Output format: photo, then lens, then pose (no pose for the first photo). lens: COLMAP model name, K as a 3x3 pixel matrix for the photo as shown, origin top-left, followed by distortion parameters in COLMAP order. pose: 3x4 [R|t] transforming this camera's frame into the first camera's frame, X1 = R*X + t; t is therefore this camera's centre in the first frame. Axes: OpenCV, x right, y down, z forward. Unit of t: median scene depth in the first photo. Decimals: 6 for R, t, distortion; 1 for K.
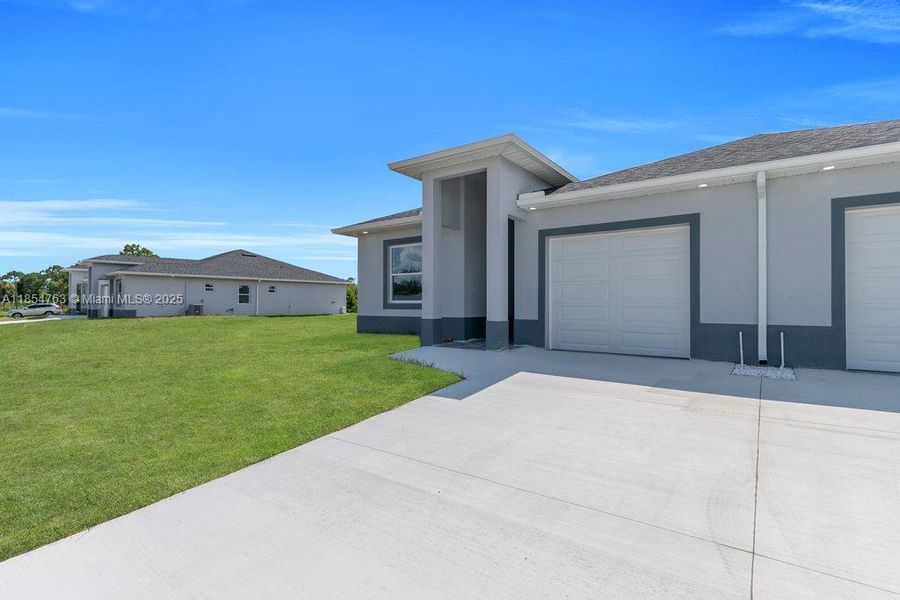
lens RADIAL K [[428.0, 0, 450.0], [0, 428.0, 300.0], [0, 0, 1]] dist [-0.001095, -0.000026]
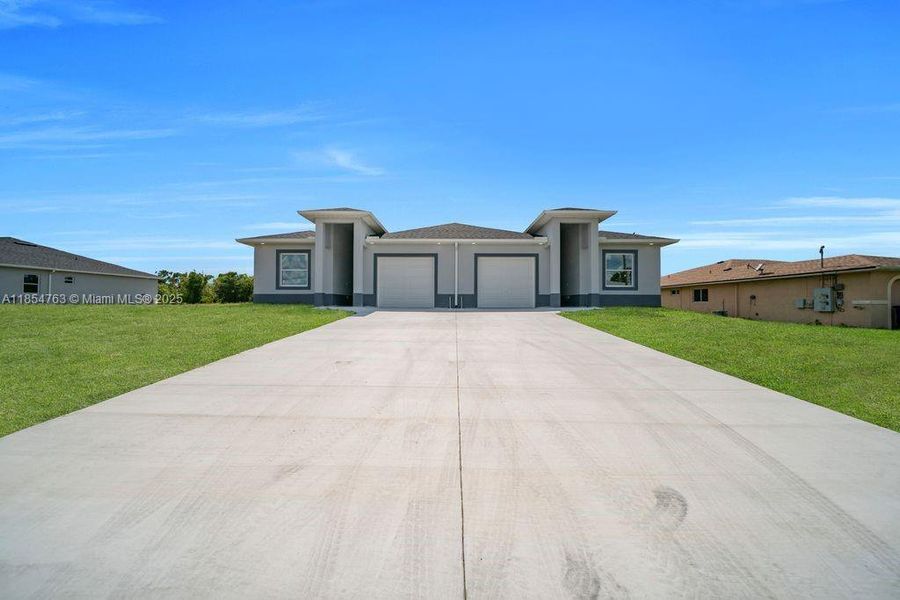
lens RADIAL K [[313.6, 0, 446.9], [0, 313.6, 302.2], [0, 0, 1]] dist [-0.000036, 0.000040]
pose [[0.817826, 0.007917, 0.575411, -0.360564], [-0.007271, 0.999968, -0.003424, 0.079495], [-0.575420, -0.001384, 0.817857, -0.466029]]
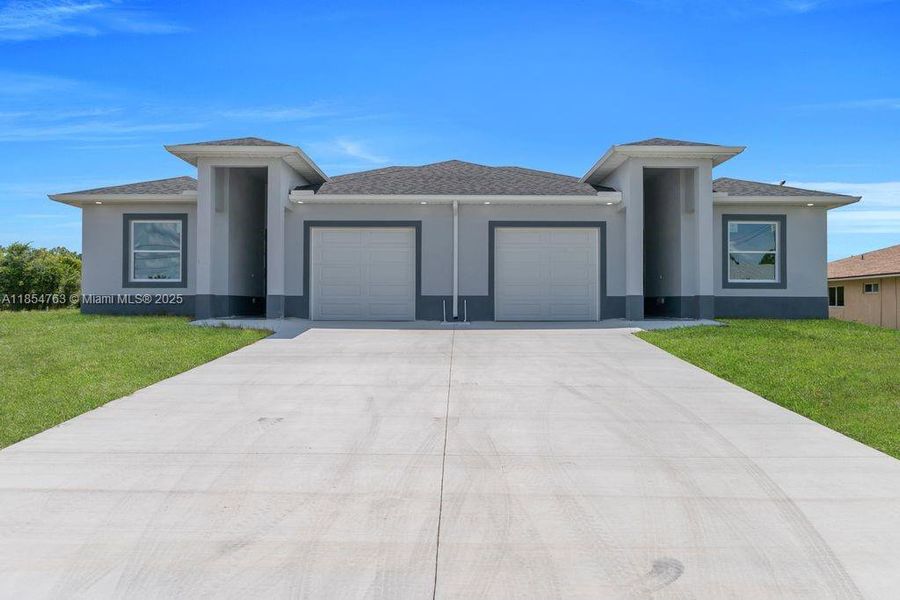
lens RADIAL K [[631.6, 0, 450.0], [0, 631.6, 300.0], [0, 0, 1]] dist [0.003043, 0.001144]
pose [[0.811662, 0.008093, 0.584072, -0.431453], [-0.006617, 0.999967, -0.004660, 0.055936], [-0.584091, -0.000083, 0.811689, -0.587012]]
